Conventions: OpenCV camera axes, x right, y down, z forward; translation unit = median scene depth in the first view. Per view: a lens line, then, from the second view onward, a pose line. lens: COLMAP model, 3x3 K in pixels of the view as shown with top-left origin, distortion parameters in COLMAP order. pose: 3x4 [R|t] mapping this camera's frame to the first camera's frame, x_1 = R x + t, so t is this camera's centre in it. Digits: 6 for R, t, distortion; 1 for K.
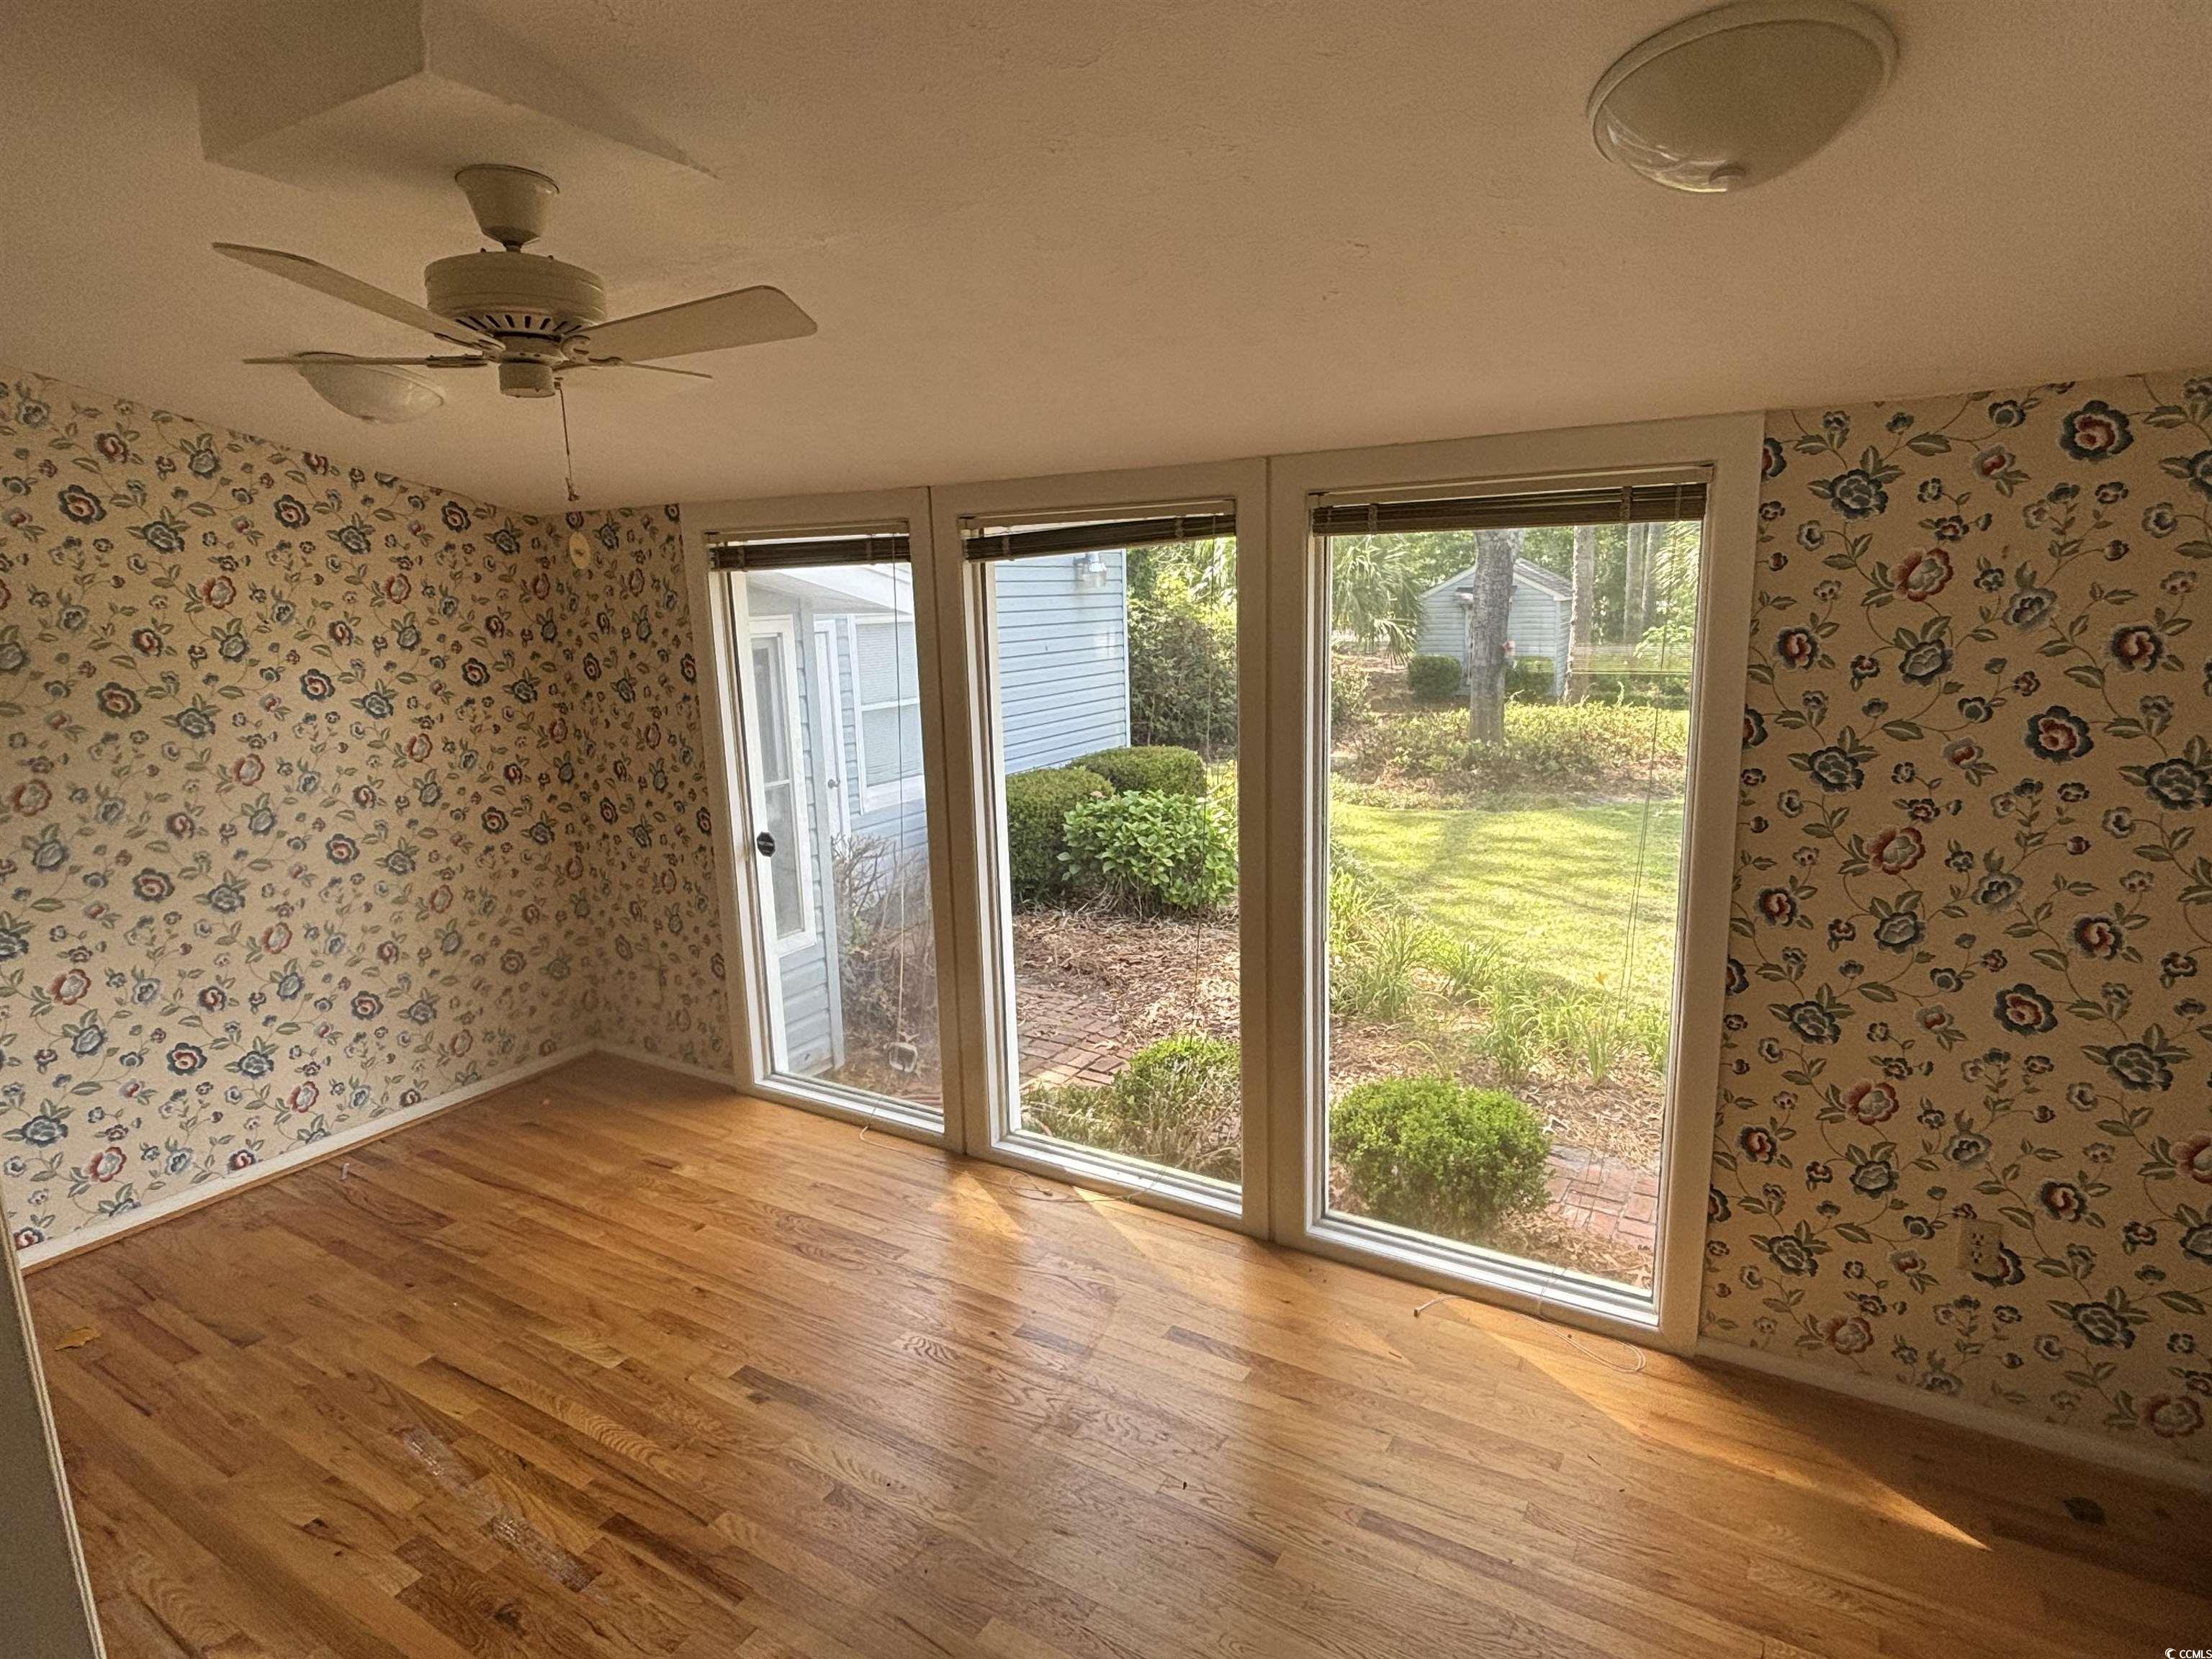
lens RADIAL K [[1207.4, 0, 1073.7], [0, 1207.4, 844.0], [0, 0, 1]] dist [0.080725, -0.097994]
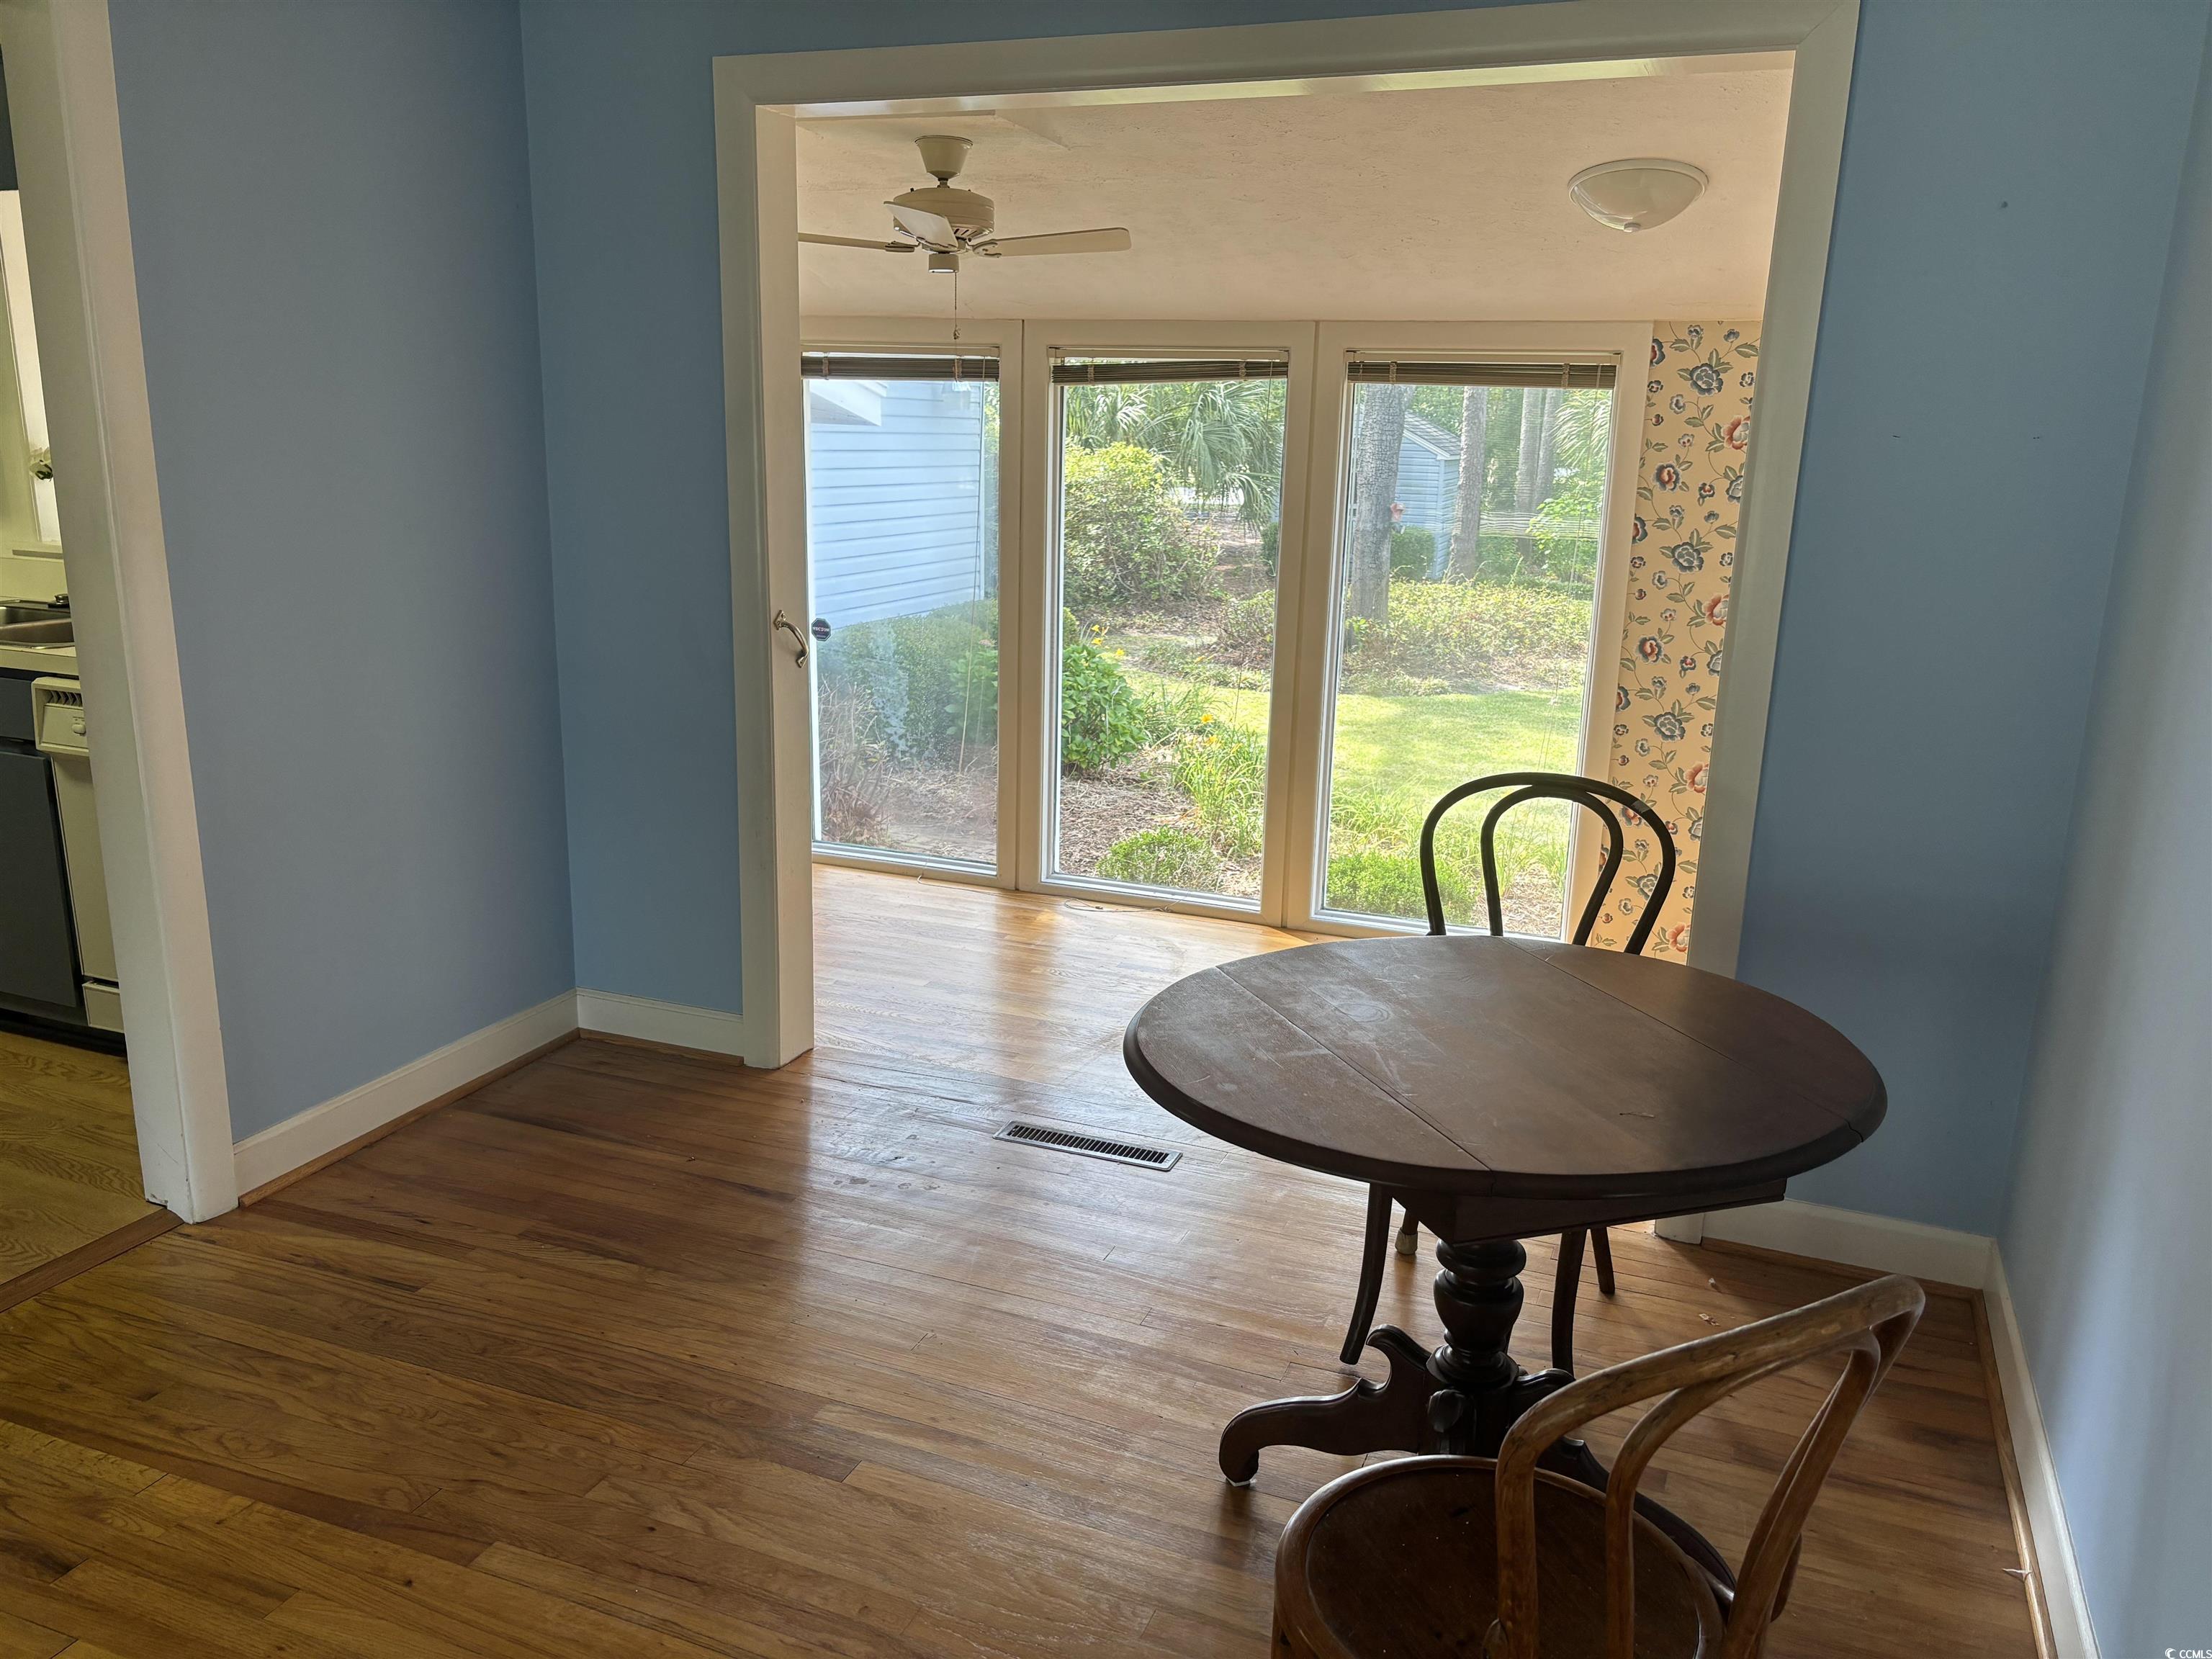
lens RADIAL K [[1695.4, 0, 1070.2], [0, 1695.4, 851.3], [0, 0, 1]] dist [0.110125, -0.196713]
pose [[0.984118, 0.011380, 0.177153, -0.447204], [-0.018570, 0.999067, 0.038985, 0.203814], [-0.176544, -0.041655, 0.983411, -0.858125]]
